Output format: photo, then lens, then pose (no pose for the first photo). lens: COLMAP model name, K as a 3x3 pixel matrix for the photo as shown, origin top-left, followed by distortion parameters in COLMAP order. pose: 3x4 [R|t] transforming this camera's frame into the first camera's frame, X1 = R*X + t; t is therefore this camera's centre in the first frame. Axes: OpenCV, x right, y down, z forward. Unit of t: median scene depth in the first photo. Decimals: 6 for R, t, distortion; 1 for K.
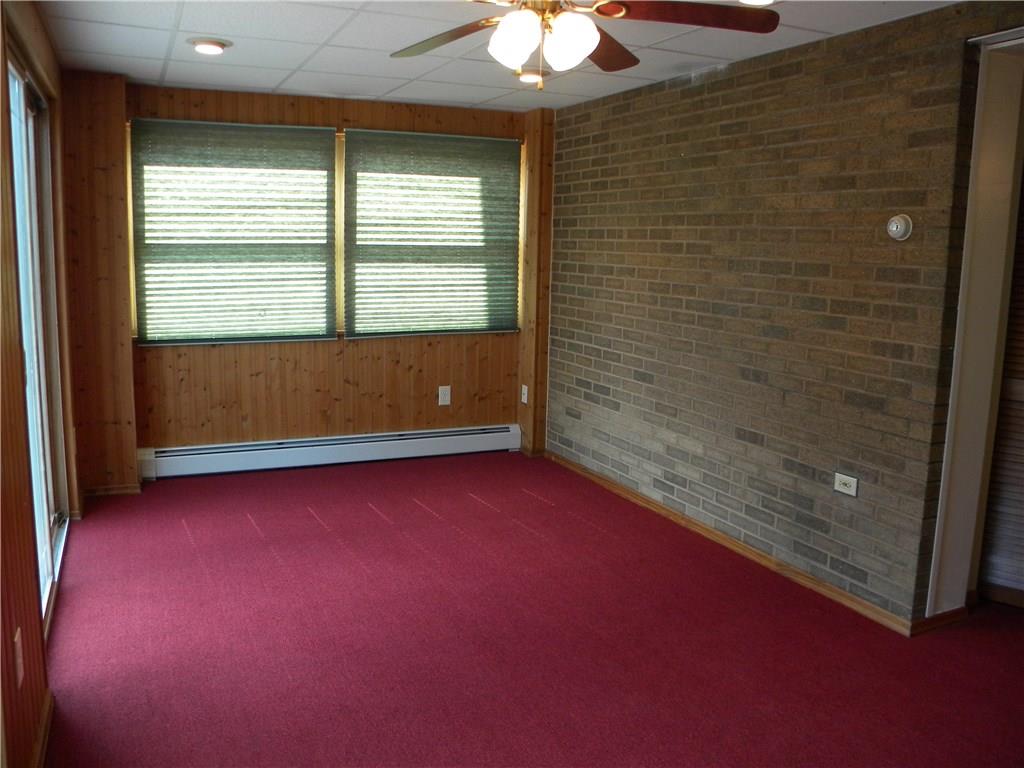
lens RADIAL K [[850.7, 0, 509.8], [0, 850.7, 382.4], [0, 0, 1]] dist [-0.145003, 0.076776]
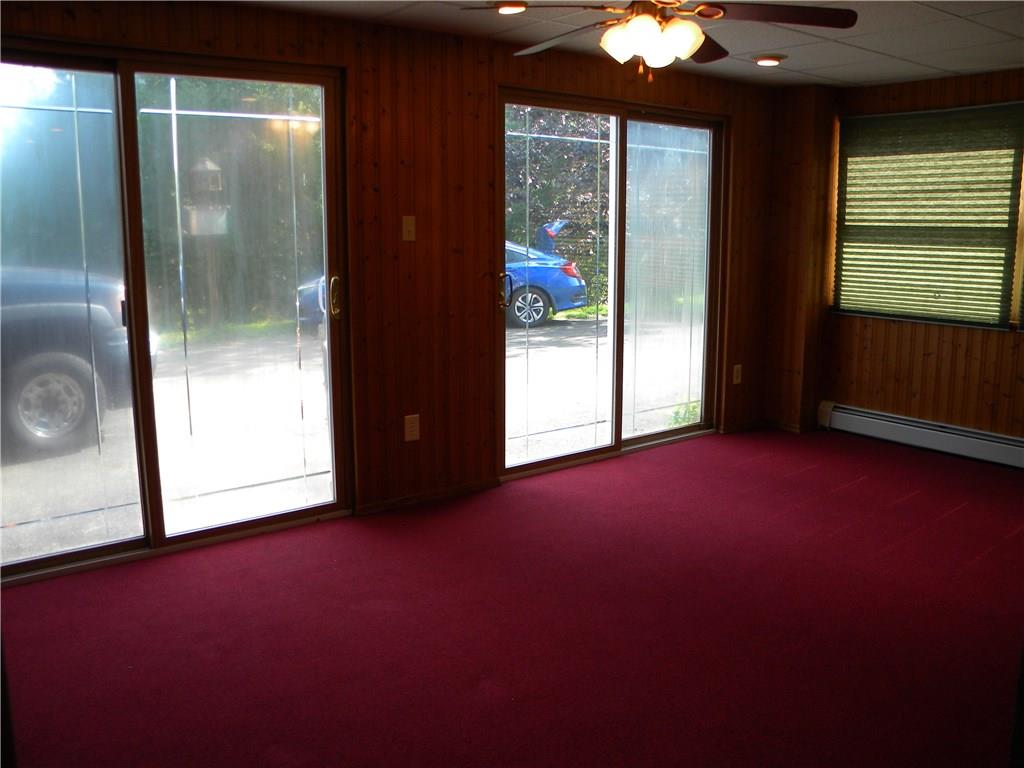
lens RADIAL K [[850.7, 0, 508.9], [0, 850.7, 385.5], [0, 0, 1]] dist [-0.145003, 0.076776]
pose [[0.226235, 0.166605, -0.959719, 0.576647], [-0.150058, 0.979464, 0.134659, -0.032236], [0.962445, 0.113549, 0.246589, 0.273990]]
